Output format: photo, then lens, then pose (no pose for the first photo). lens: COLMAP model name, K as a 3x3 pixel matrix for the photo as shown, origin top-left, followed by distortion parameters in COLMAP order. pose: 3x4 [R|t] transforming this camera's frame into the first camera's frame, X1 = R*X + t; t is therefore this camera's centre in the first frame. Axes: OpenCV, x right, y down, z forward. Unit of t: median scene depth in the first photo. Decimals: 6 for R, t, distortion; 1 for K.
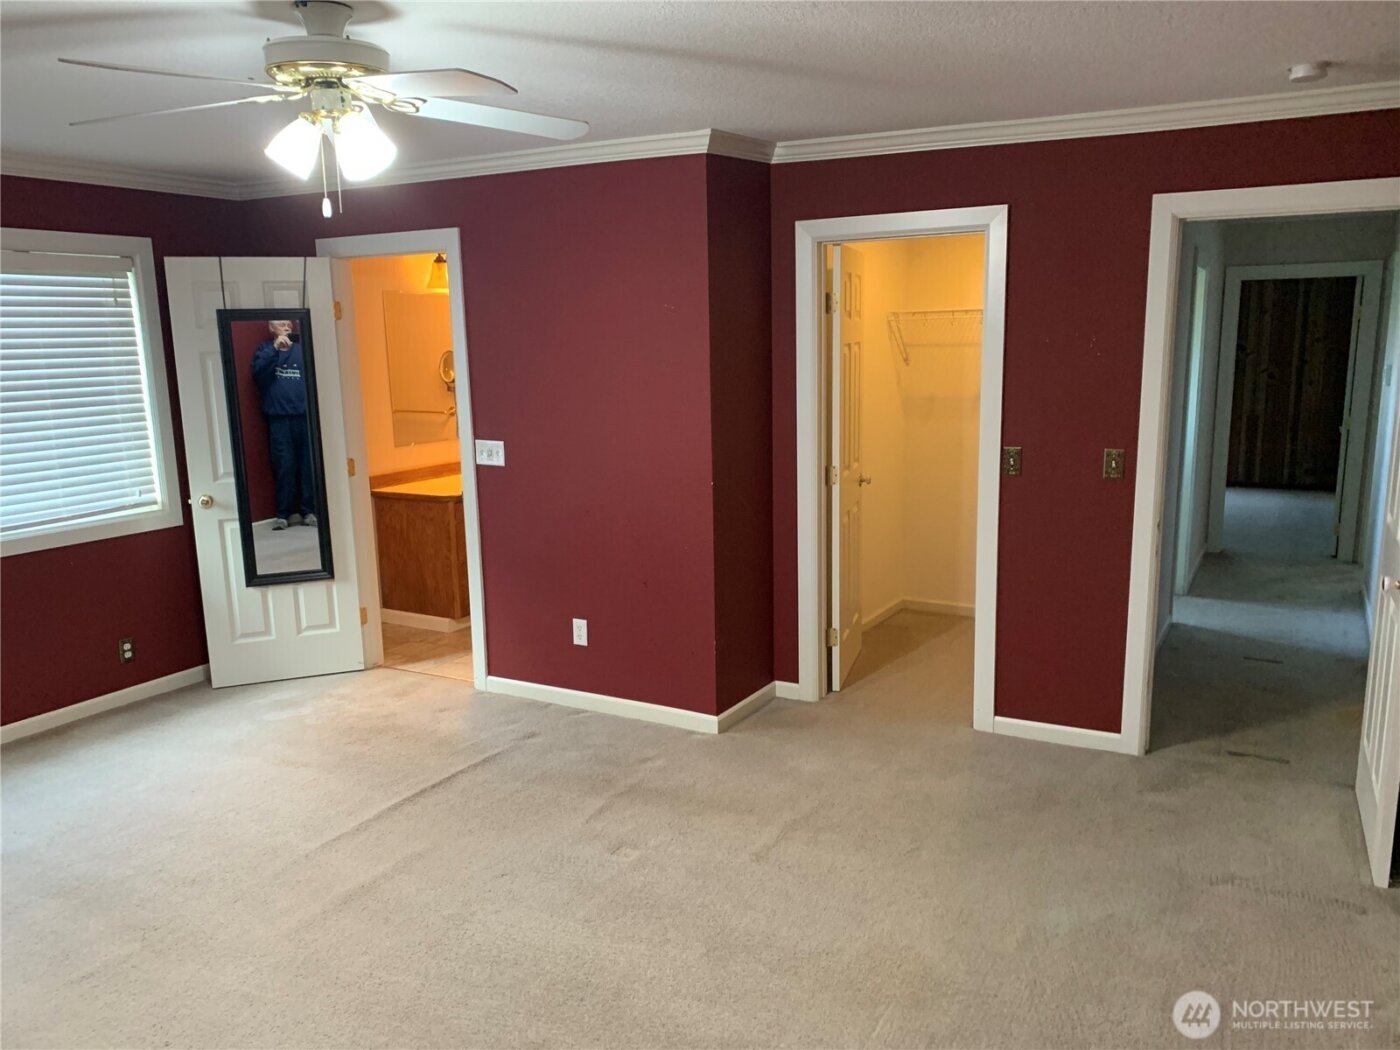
lens RADIAL K [[1068.4, 0, 706.5], [0, 1068.4, 536.1], [0, 0, 1]] dist [0.015921, -0.000527]
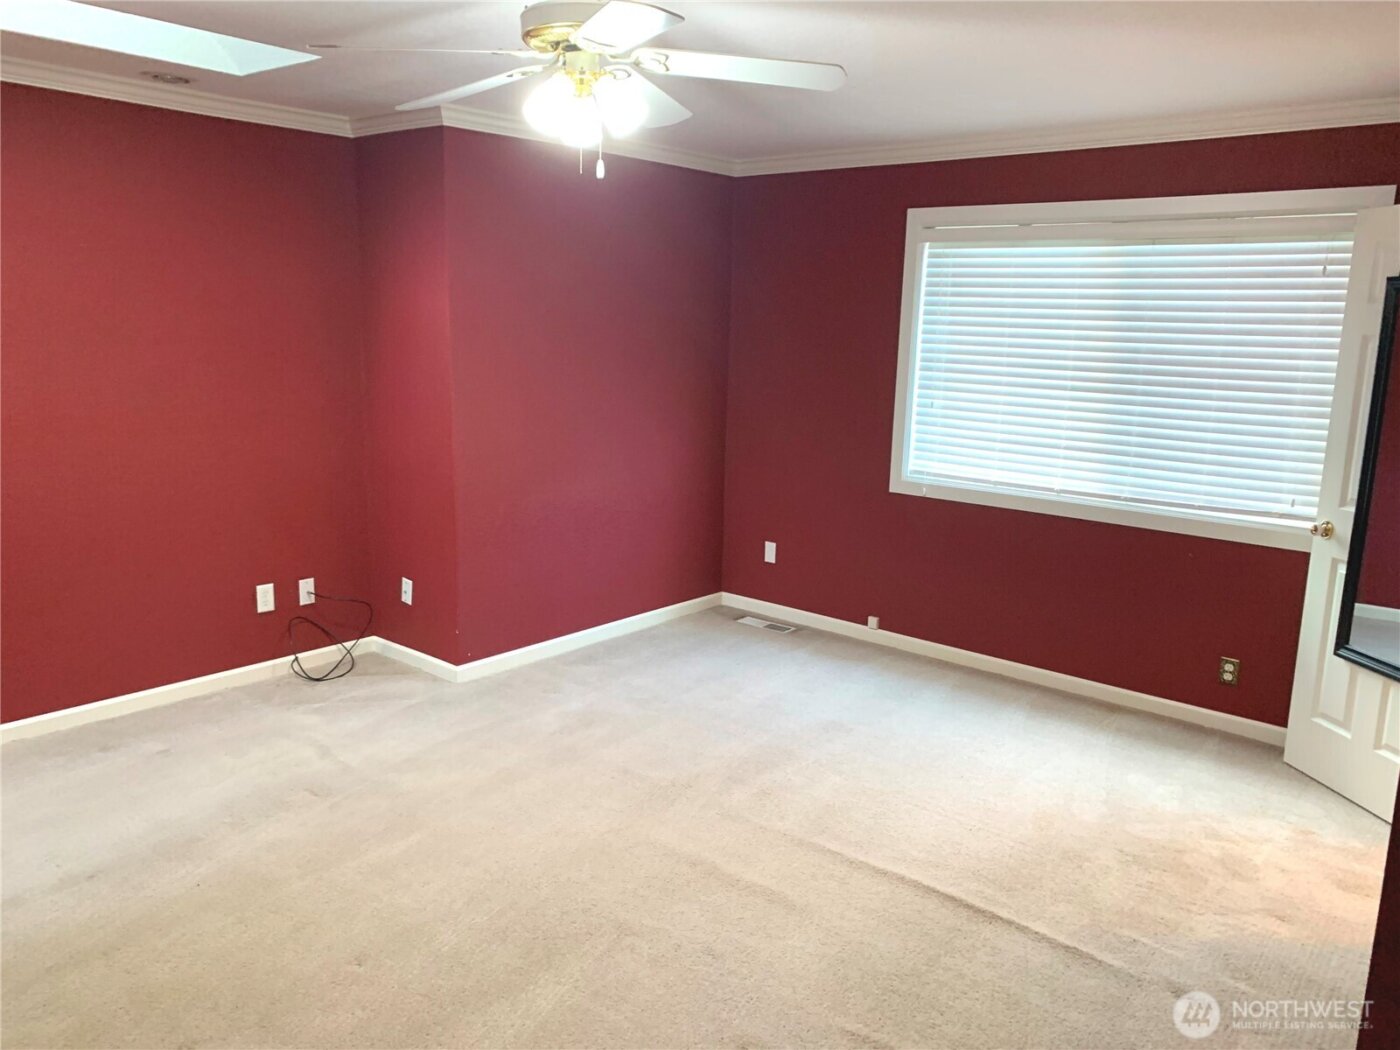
lens RADIAL K [[1068.4, 0, 709.3], [0, 1068.4, 511.7], [0, 0, 1]] dist [0.015921, -0.000527]
pose [[-0.200369, 0.186998, -0.961709, 0.405643], [-0.206617, 0.951473, 0.228055, -0.145797], [0.957686, 0.244400, -0.152009, 0.787354]]
